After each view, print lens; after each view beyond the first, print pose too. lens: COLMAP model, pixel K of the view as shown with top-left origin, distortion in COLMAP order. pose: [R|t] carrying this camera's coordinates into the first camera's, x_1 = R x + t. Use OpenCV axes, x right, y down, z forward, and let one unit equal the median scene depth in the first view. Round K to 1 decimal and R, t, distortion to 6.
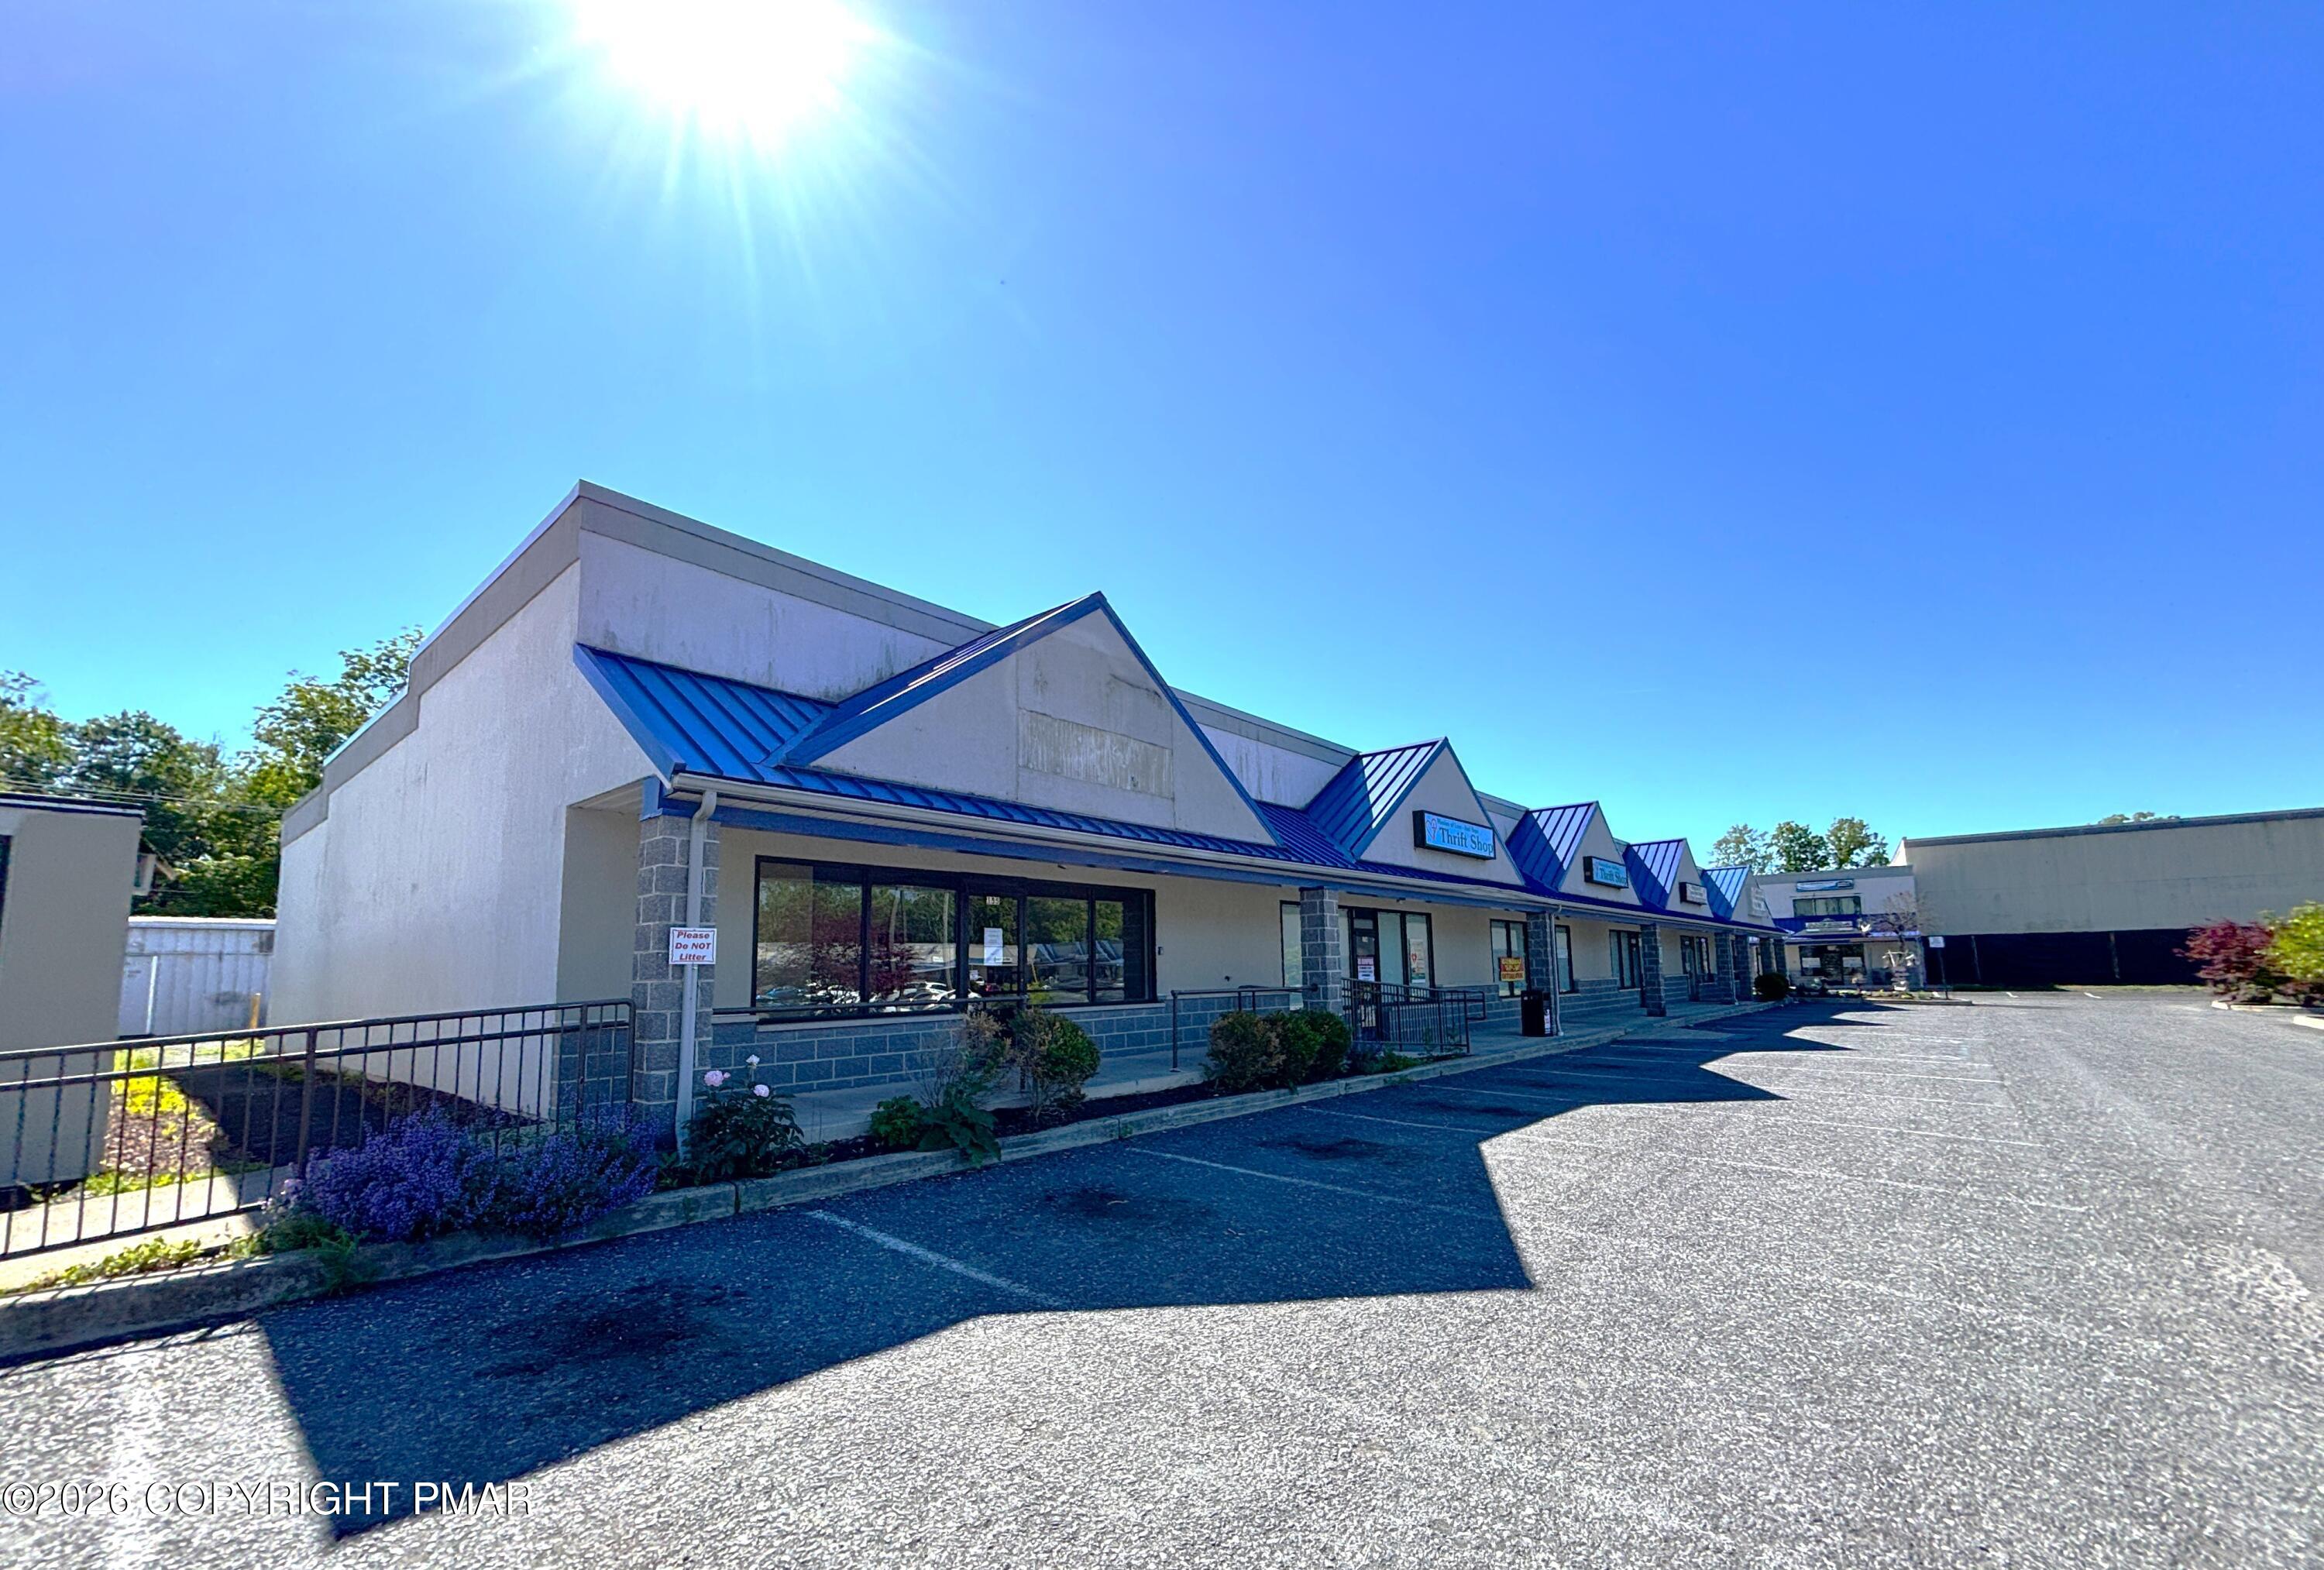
lens RADIAL K [[929.4, 0, 1149.3], [0, 929.4, 877.0], [0, 0, 1]] dist [-0.006170, 0.000340]
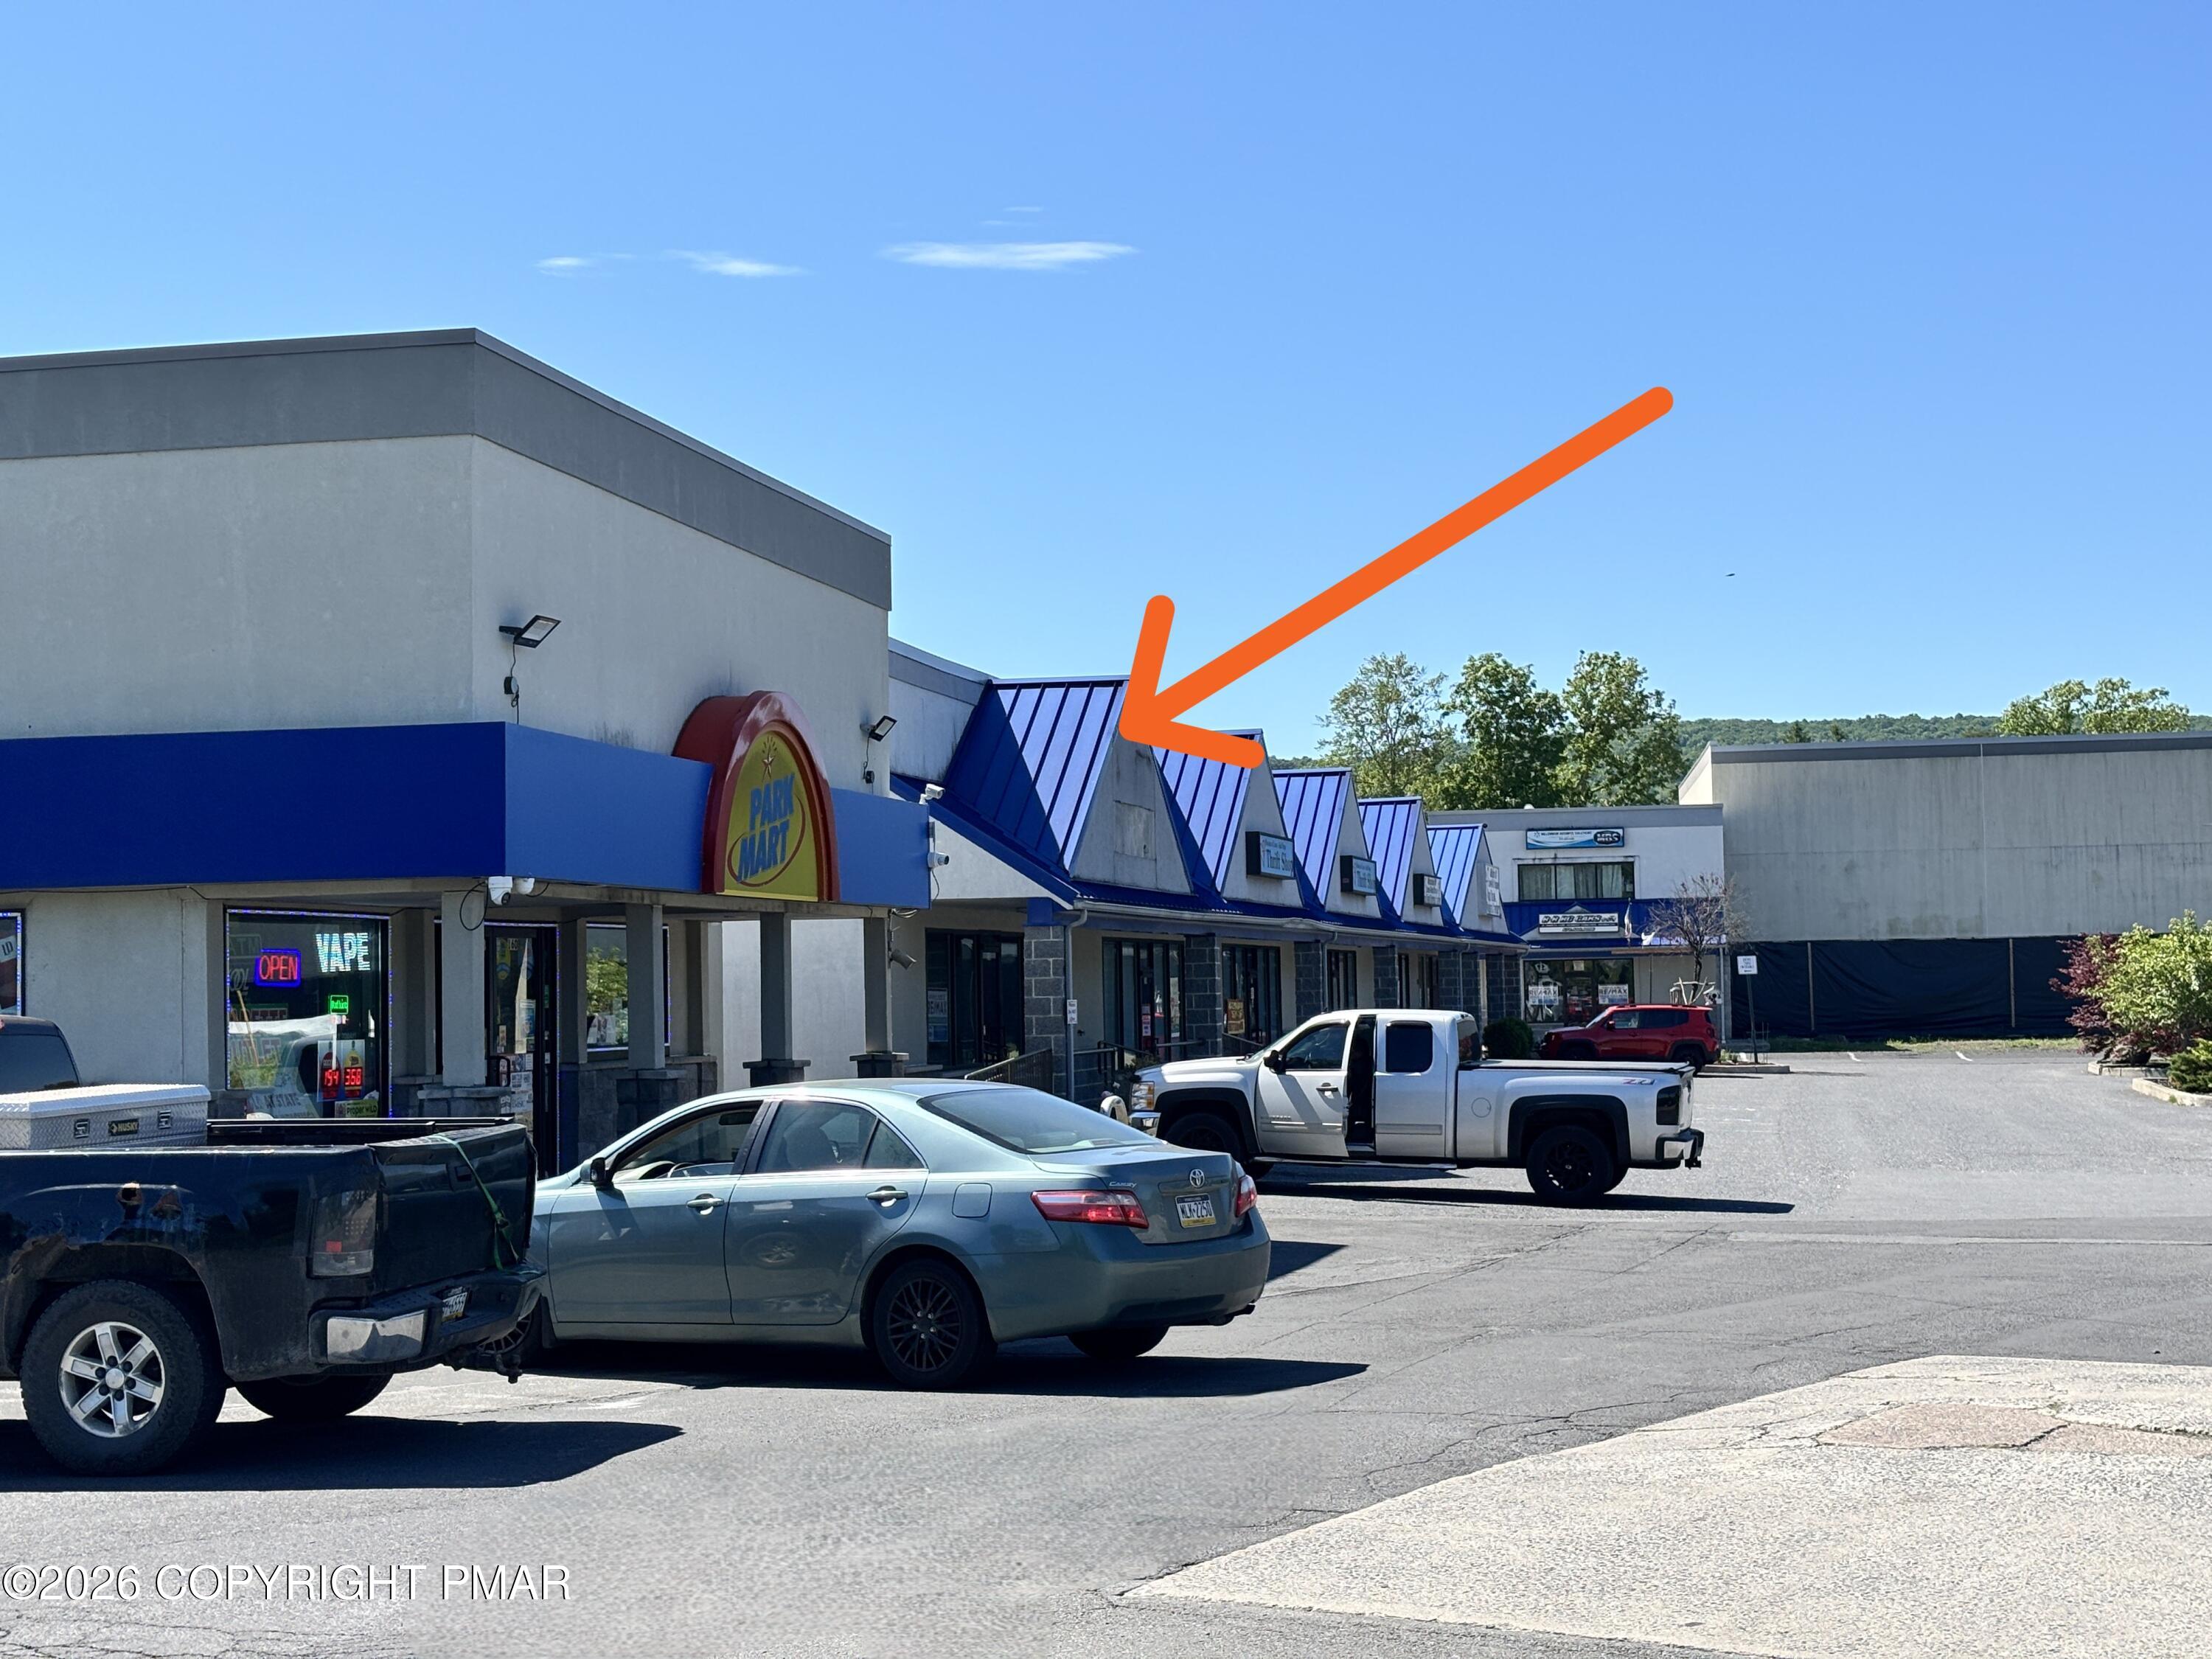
lens RADIAL K [[3289.6, 0, 1105.8], [0, 3289.6, 830.1], [0, 0, 1]] dist [0.099015, 0.000000]
pose [[0.874478, 0.021794, 0.484576, -1.930649], [-0.043793, 0.998458, 0.034123, -0.257092], [-0.483085, -0.051060, 0.874084, -2.334953]]
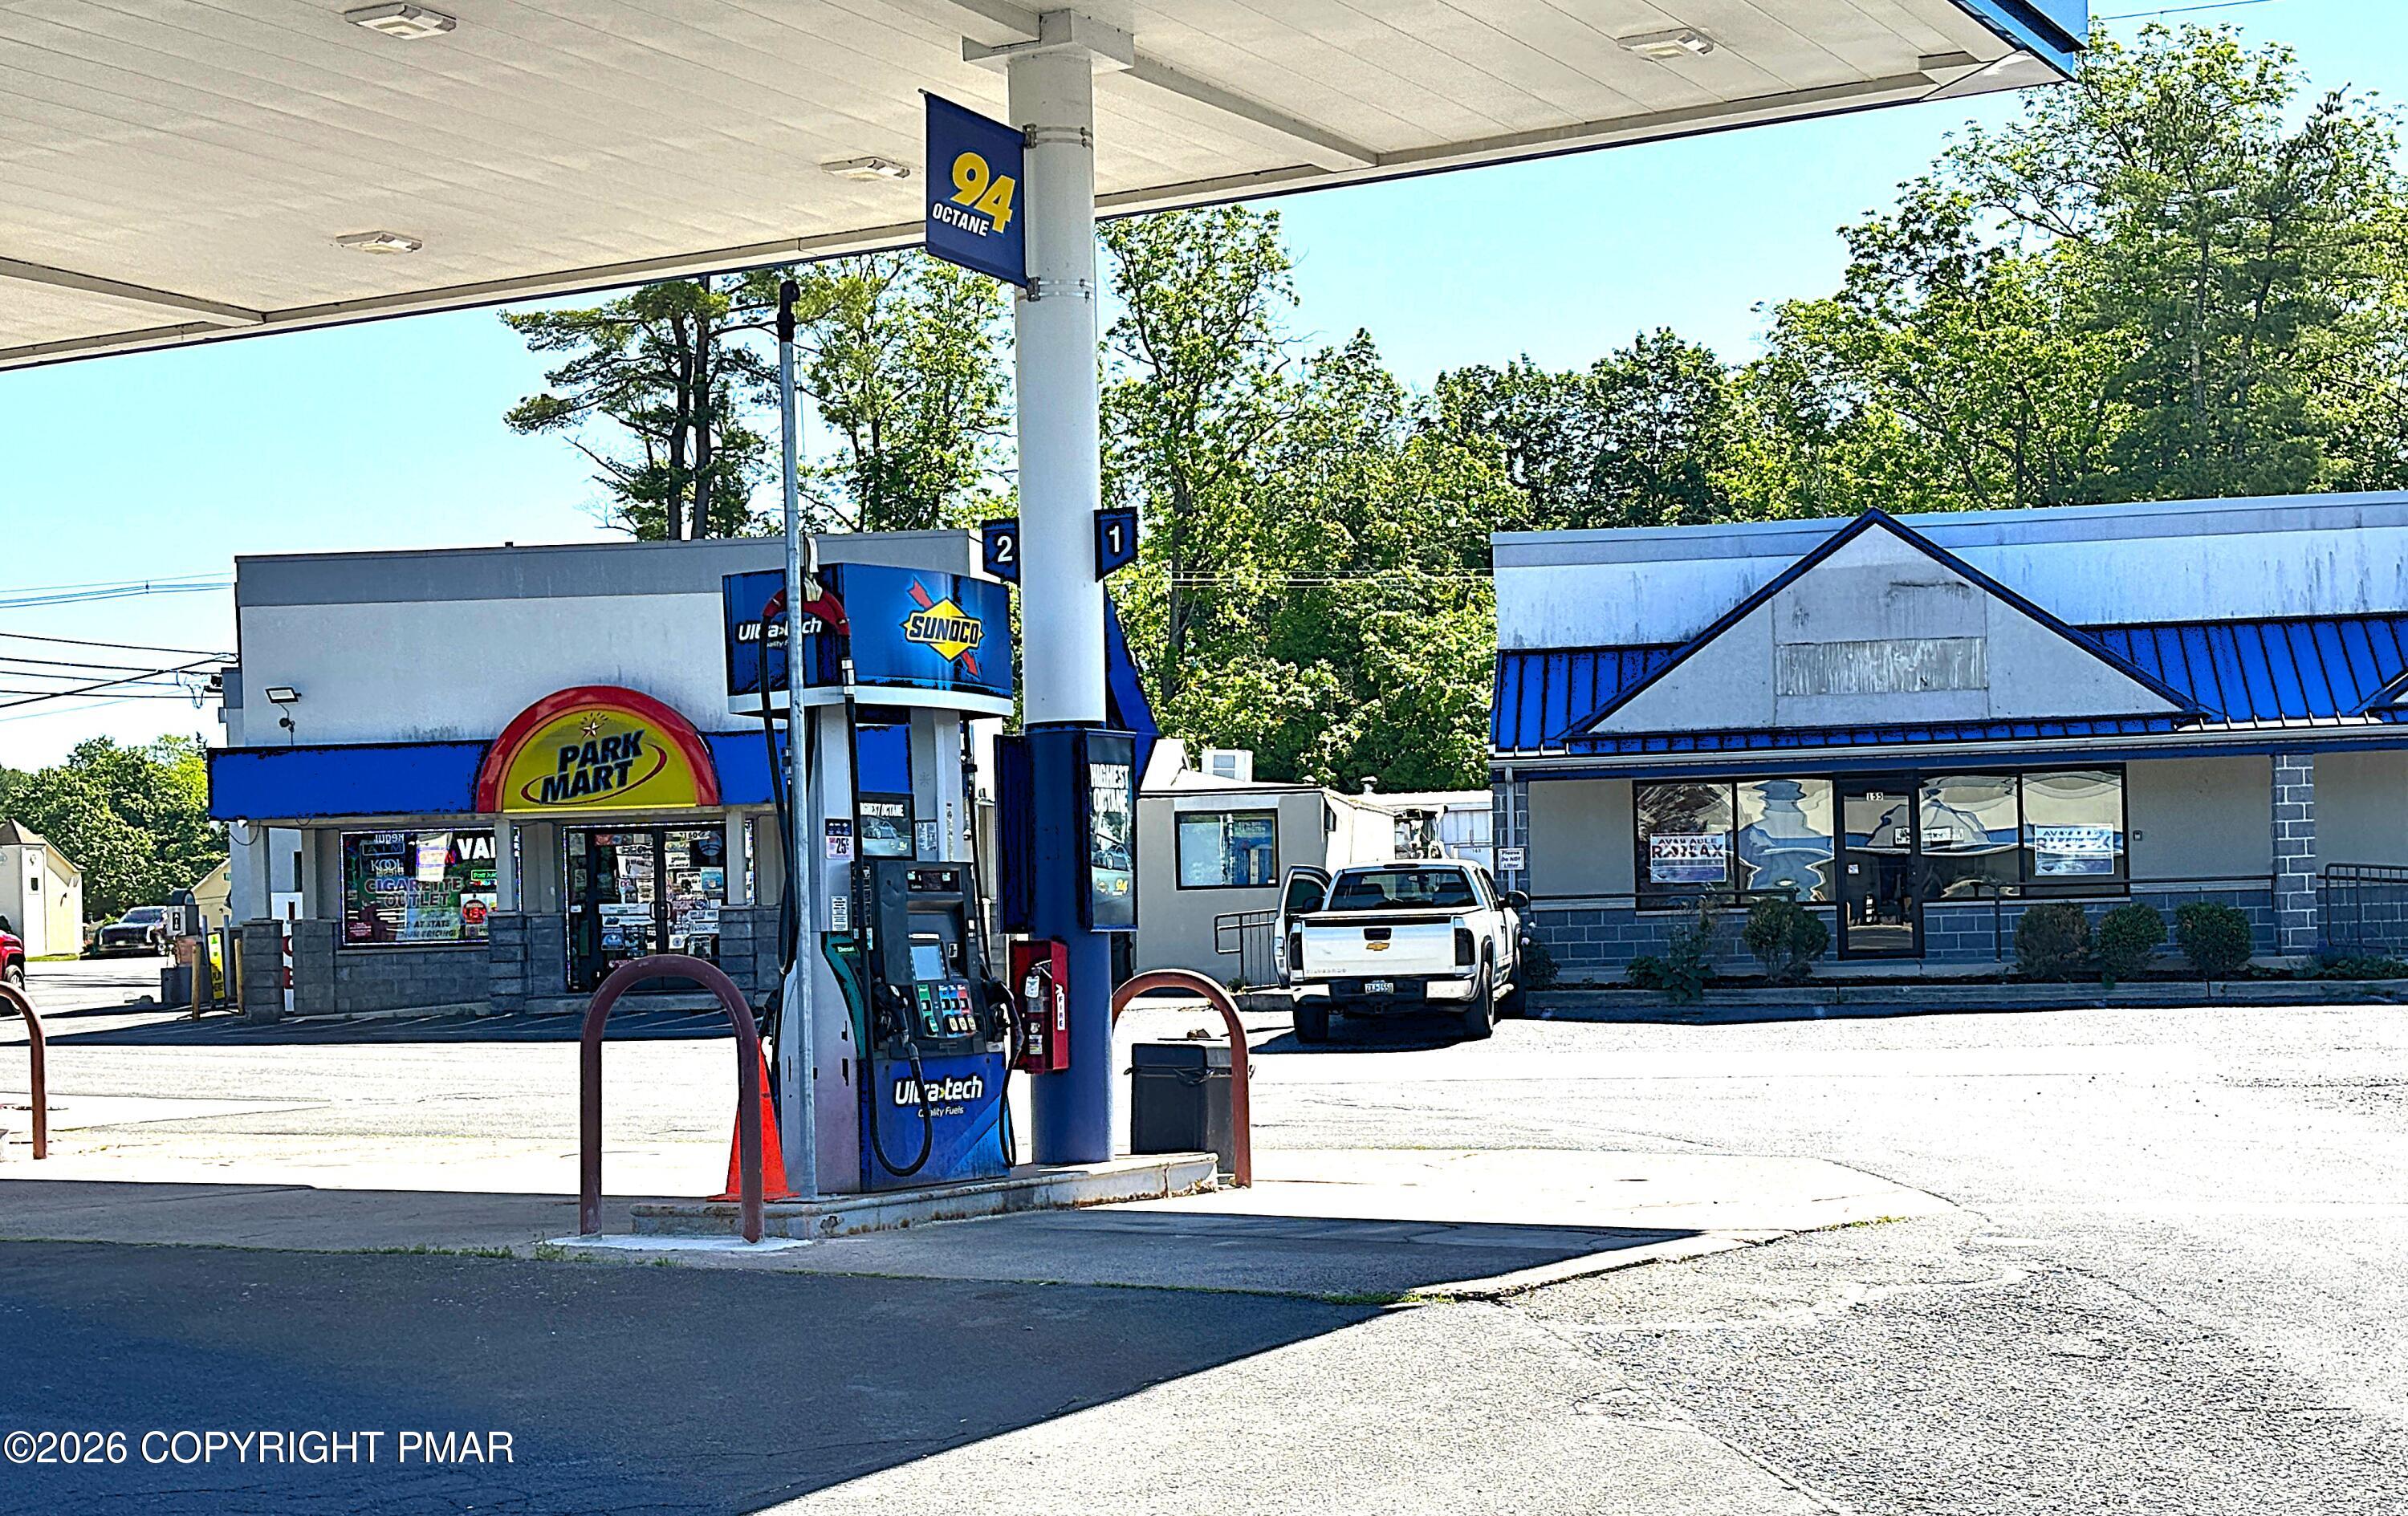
lens RADIAL K [[3437.9, 0, 1168.3], [0, 3437.9, 859.7], [0, 0, 1]] dist [0.070805, 0.000000]
pose [[0.518679, -0.012908, -0.854872, 2.769524], [0.110929, 0.992450, 0.052319, -0.196401], [0.847742, -0.121967, 0.516195, -1.685811]]
